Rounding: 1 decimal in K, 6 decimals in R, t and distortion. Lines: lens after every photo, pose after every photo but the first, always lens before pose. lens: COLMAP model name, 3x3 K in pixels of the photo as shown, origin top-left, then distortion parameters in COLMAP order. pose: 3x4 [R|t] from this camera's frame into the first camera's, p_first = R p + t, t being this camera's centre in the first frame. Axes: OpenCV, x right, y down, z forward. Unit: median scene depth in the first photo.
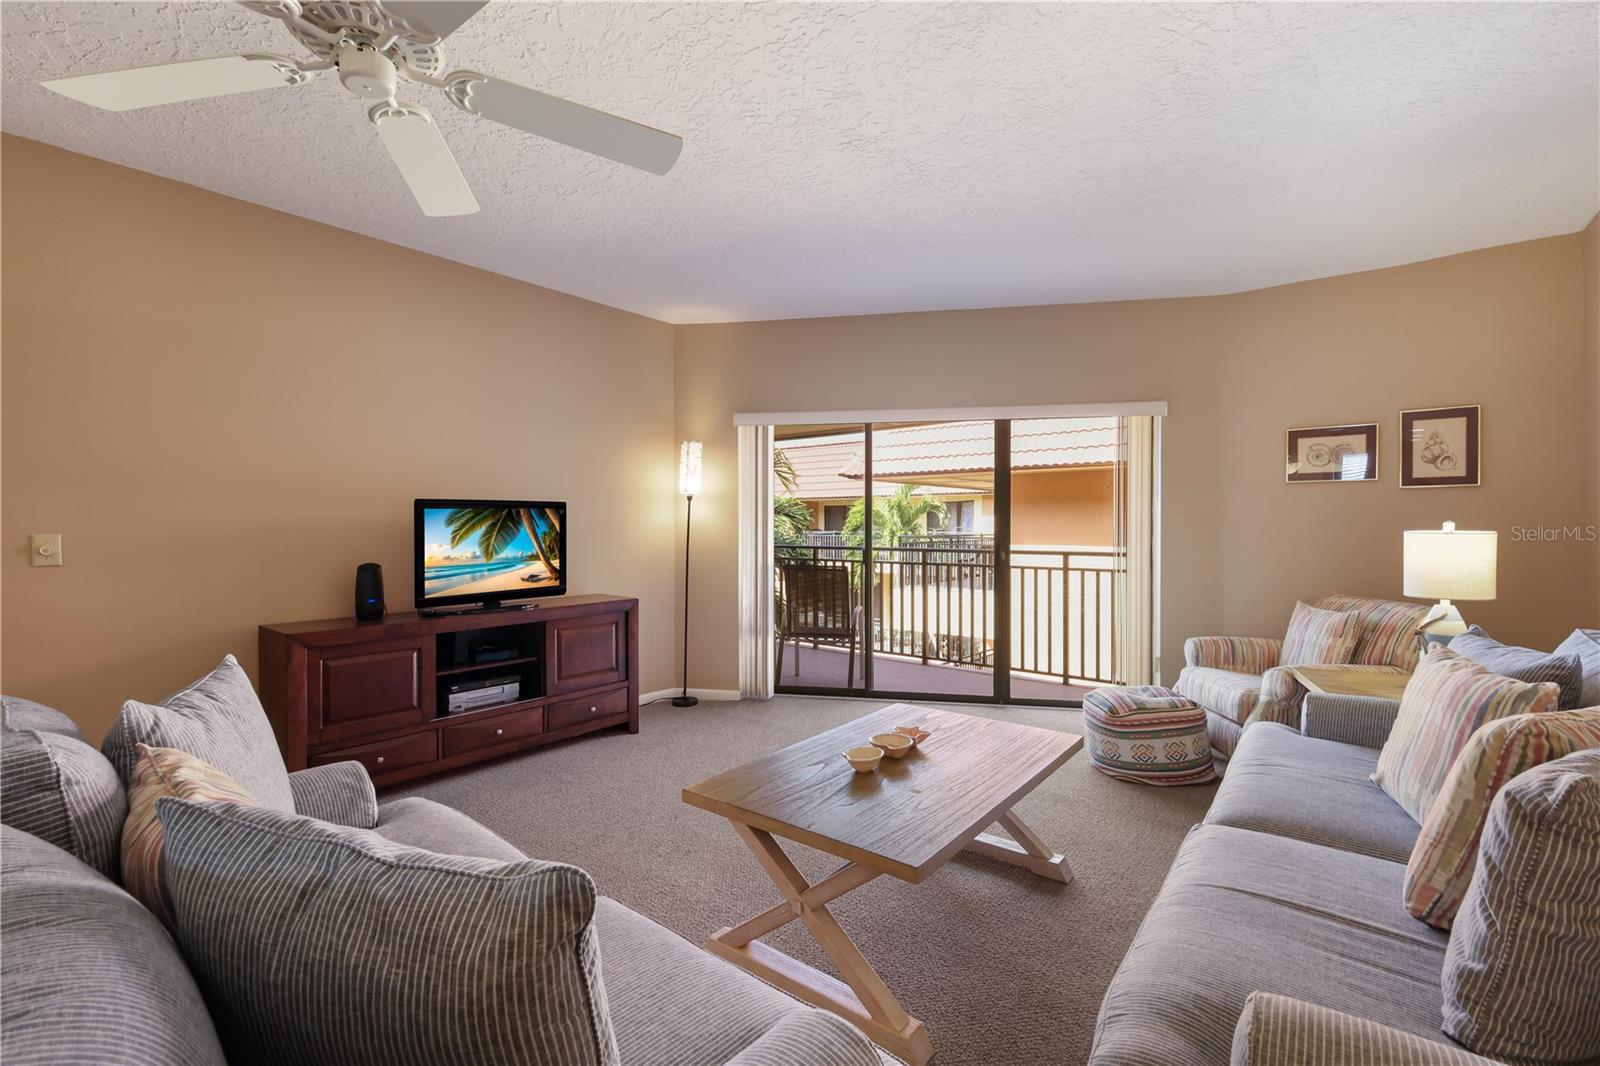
lens RADIAL K [[702.6, 0, 811.2], [0, 702.6, 526.9], [0, 0, 1]] dist [0.007585, 0.000267]
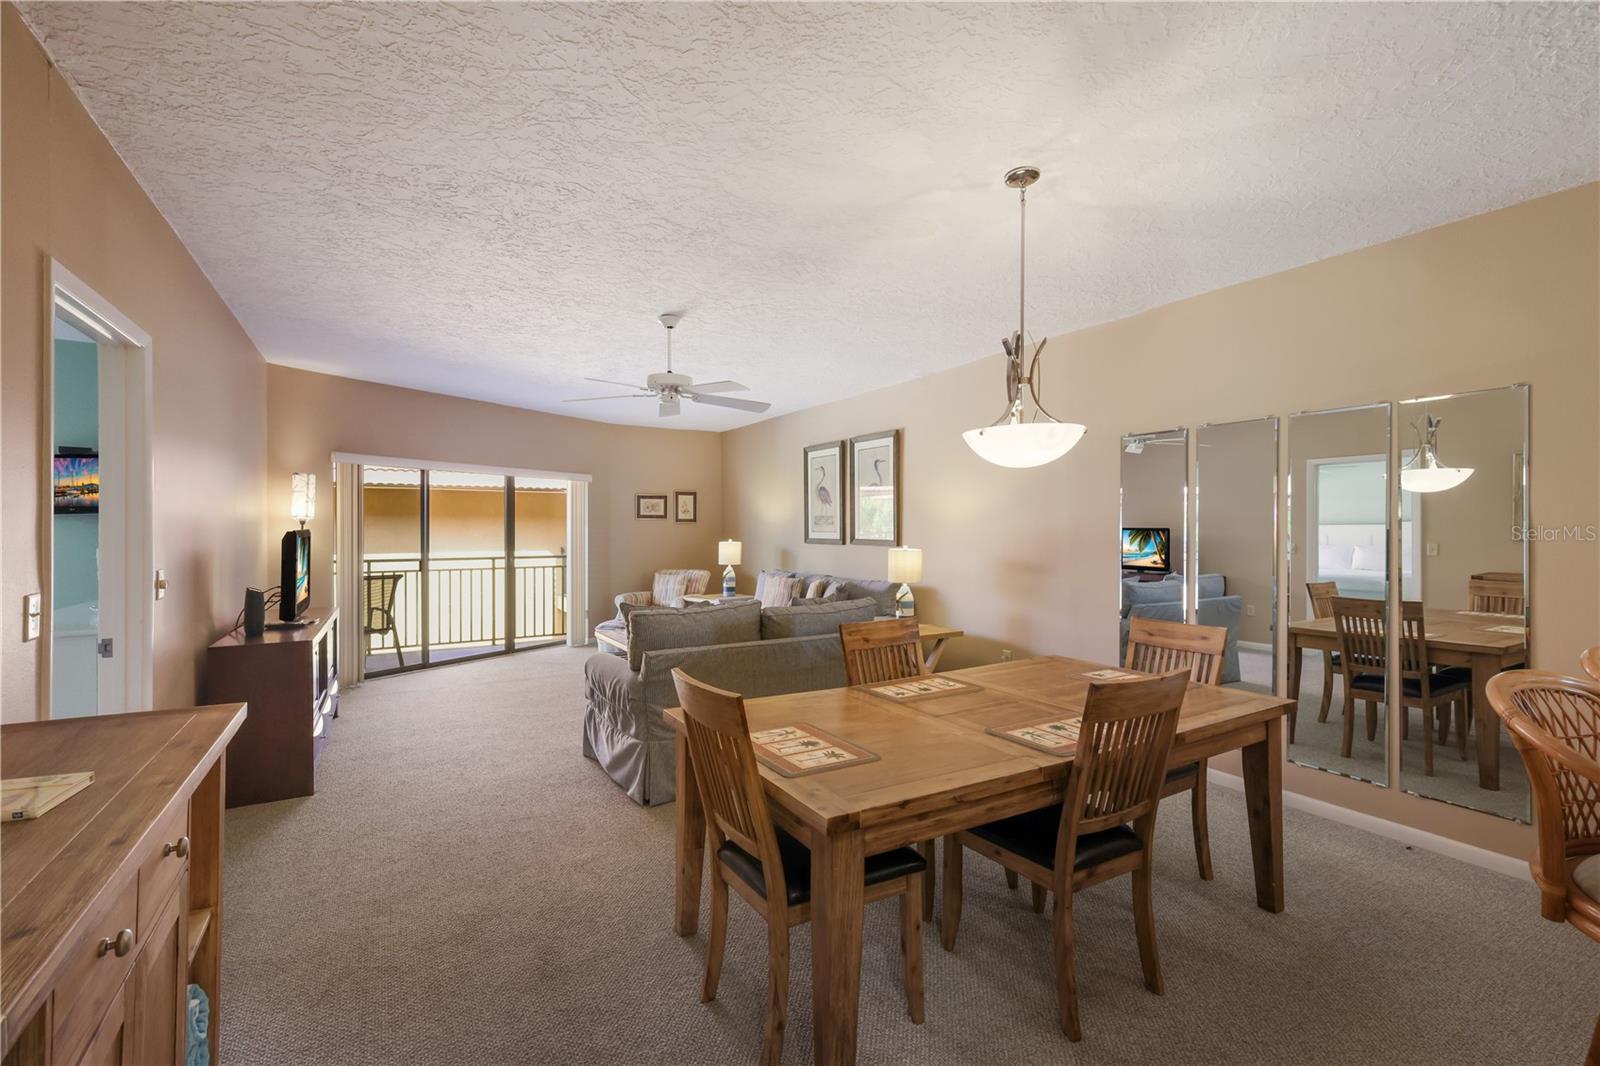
lens RADIAL K [[702.6, 0, 796.4], [0, 702.6, 535.0], [0, 0, 1]] dist [0.007585, 0.000267]
pose [[0.351754, -0.010801, 0.936030, -1.004005], [0.003538, 0.999942, 0.010209, -0.030607], [-0.936086, -0.000279, 0.351772, -0.169734]]
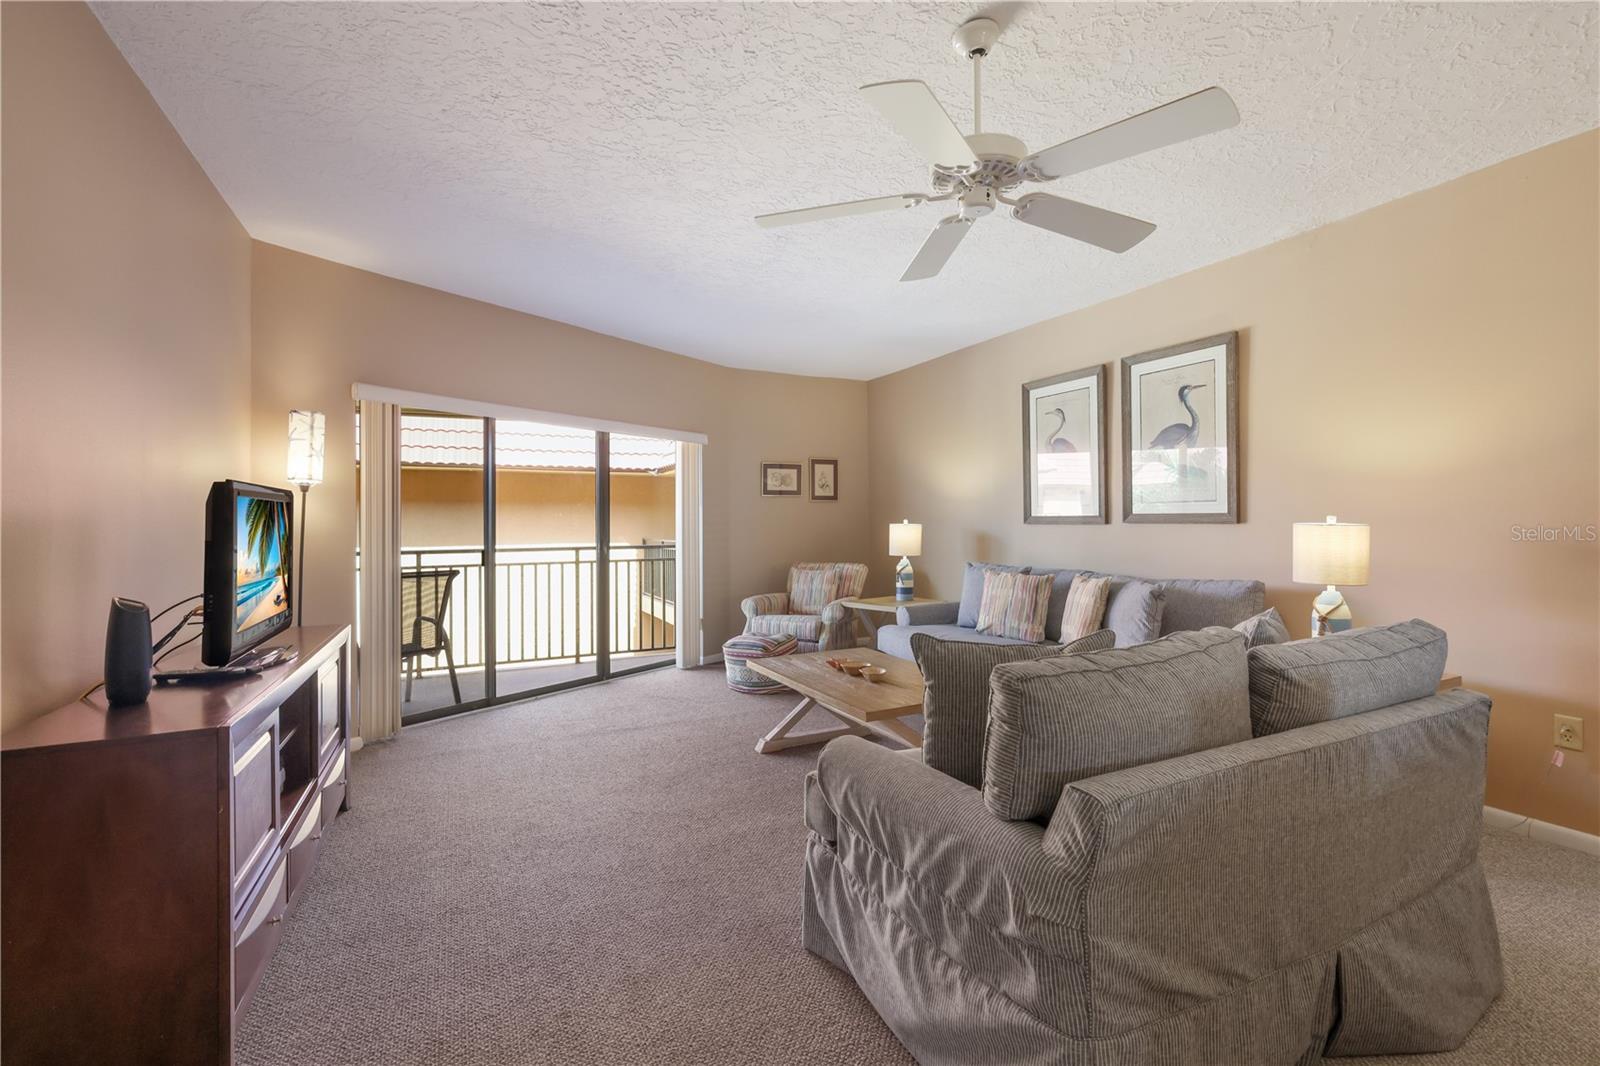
lens RADIAL K [[702.6, 0, 796.9], [0, 702.6, 521.3], [0, 0, 1]] dist [0.007585, 0.000267]
pose [[0.422491, -0.001680, 0.906365, -0.641469], [0.009901, 0.999947, -0.002761, 0.000055], [-0.906313, 0.010140, 0.422486, 0.234559]]
